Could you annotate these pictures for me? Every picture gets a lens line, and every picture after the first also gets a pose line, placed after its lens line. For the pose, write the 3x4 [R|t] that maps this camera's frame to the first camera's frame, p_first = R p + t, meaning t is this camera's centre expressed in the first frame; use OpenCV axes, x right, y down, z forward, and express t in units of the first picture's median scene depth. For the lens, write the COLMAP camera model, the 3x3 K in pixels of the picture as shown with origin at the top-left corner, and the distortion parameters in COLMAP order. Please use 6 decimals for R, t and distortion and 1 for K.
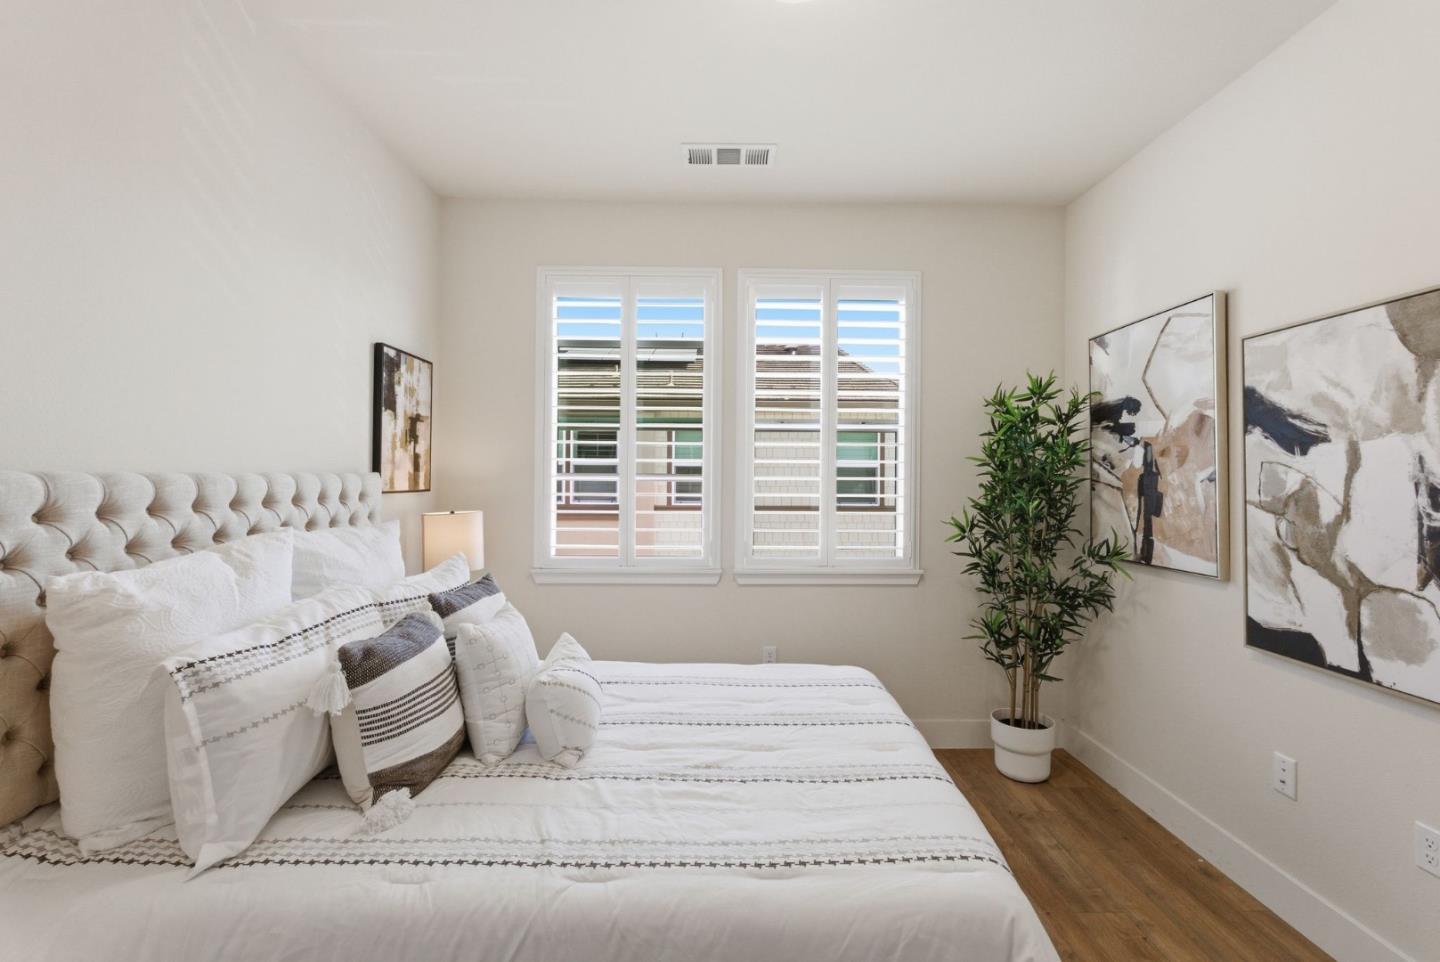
lens RADIAL K [[645.1, 0, 724.0], [0, 645.1, 482.0], [0, 0, 1]] dist [-0.006131, 0.001136]
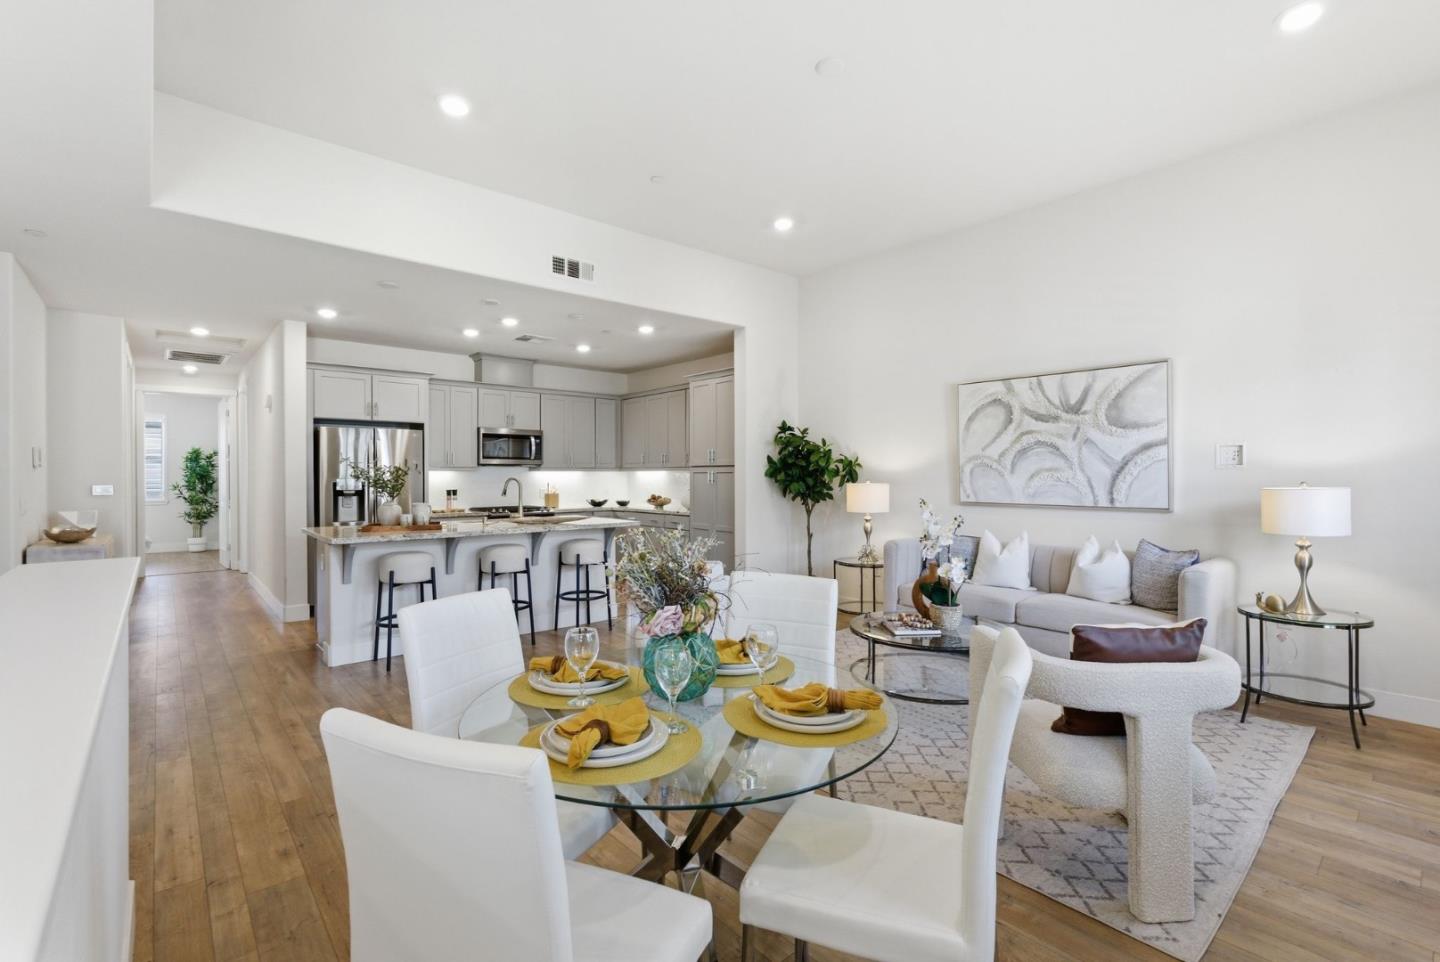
lens RADIAL K [[640.8, 0, 721.8], [0, 640.8, 478.0], [0, 0, 1]] dist [-0.005754, 0.000507]
pose [[0.760928, -0.008729, 0.648777, 0.374171], [0.005119, 0.999959, 0.007449, 0.005099], [-0.648816, -0.002347, 0.760942, -3.951527]]
